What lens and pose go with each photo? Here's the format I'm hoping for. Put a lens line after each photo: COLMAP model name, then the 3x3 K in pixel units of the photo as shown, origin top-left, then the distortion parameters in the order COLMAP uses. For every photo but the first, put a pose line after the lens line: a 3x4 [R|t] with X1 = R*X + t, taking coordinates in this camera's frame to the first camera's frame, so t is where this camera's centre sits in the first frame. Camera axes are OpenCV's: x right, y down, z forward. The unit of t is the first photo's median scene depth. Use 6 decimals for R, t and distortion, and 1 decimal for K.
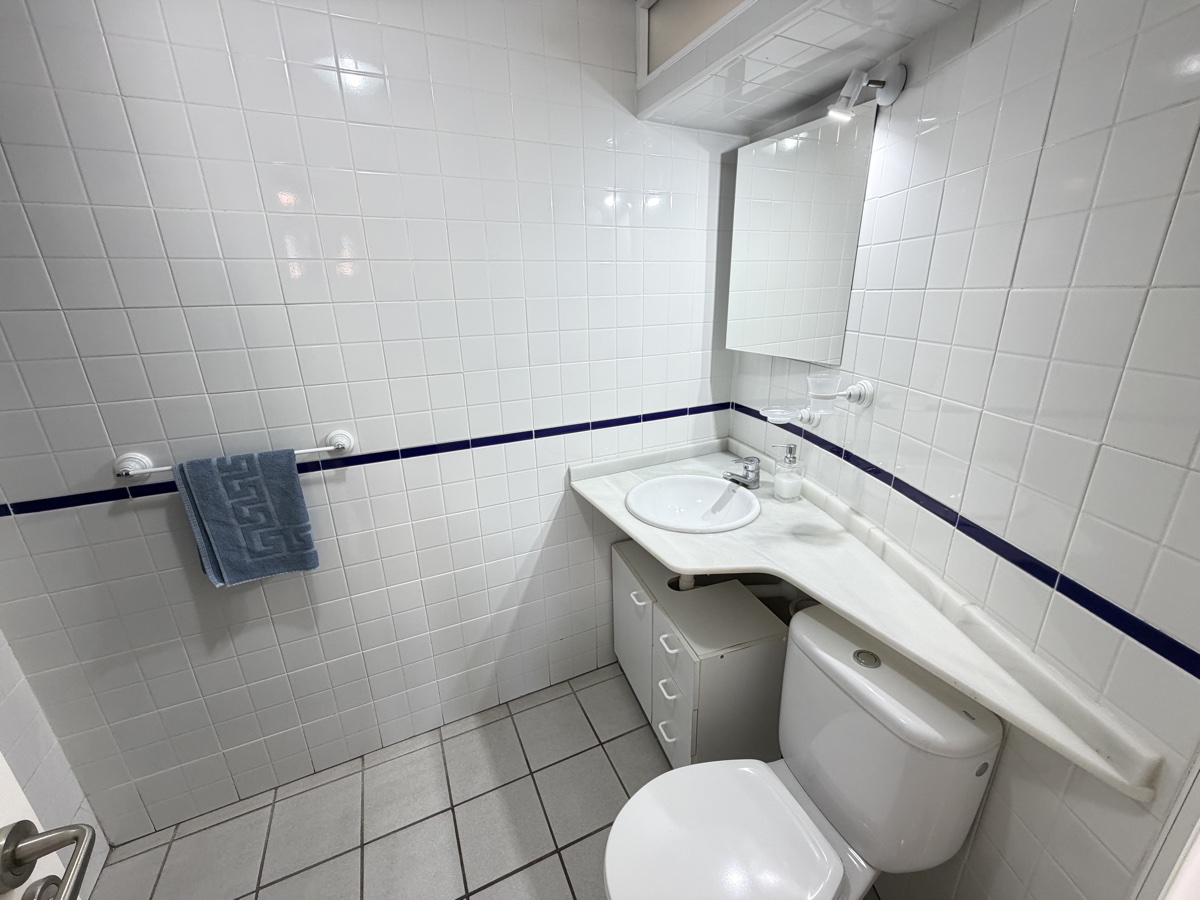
lens RADIAL K [[477.6, 0, 597.6], [0, 477.6, 451.6], [0, 0, 1]] dist [0.000971, -0.000367]
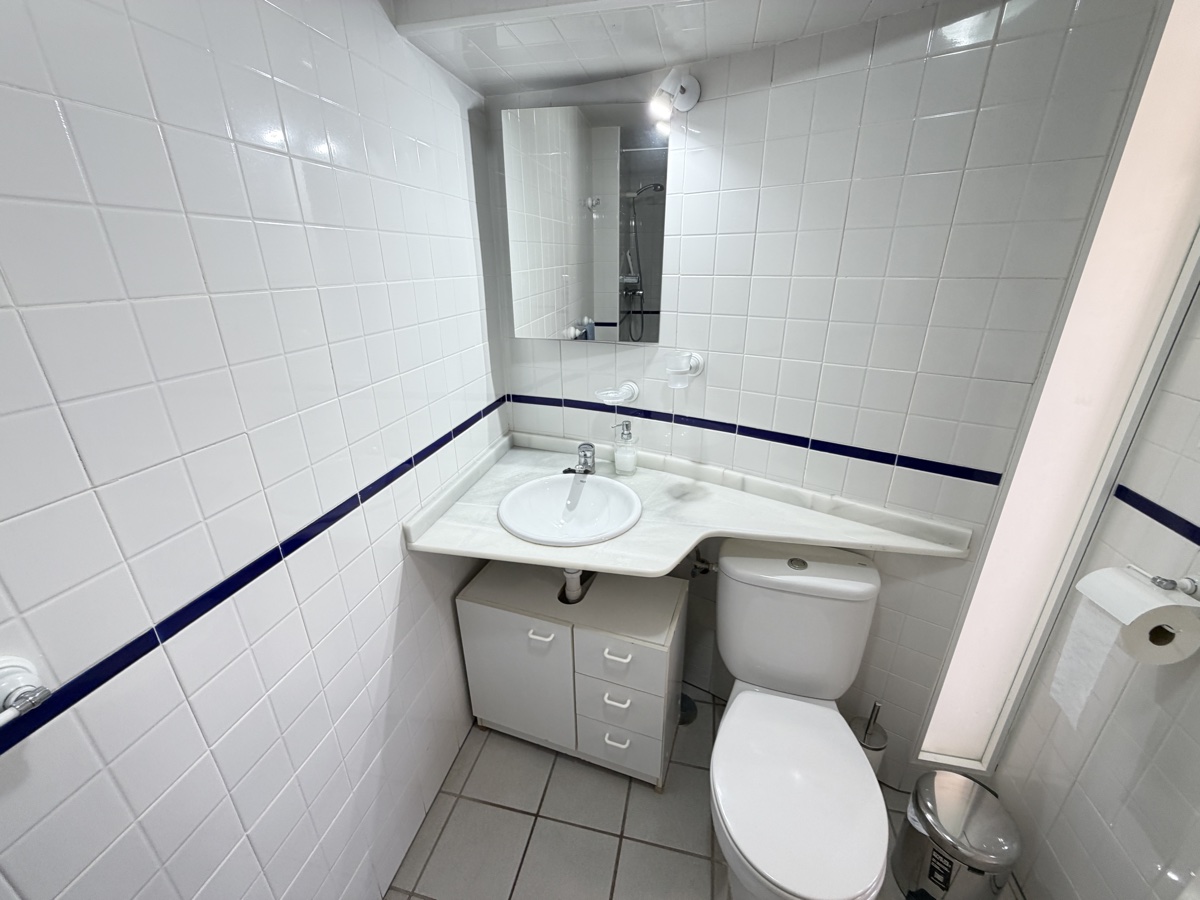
lens RADIAL K [[477.6, 0, 597.6], [0, 477.6, 451.6], [0, 0, 1]] dist [0.000971, -0.000367]
pose [[0.614107, -0.274842, 0.739820, -0.439615], [0.242966, 0.957715, 0.154109, -0.130514], [-0.750893, 0.085112, 0.654917, 0.359337]]
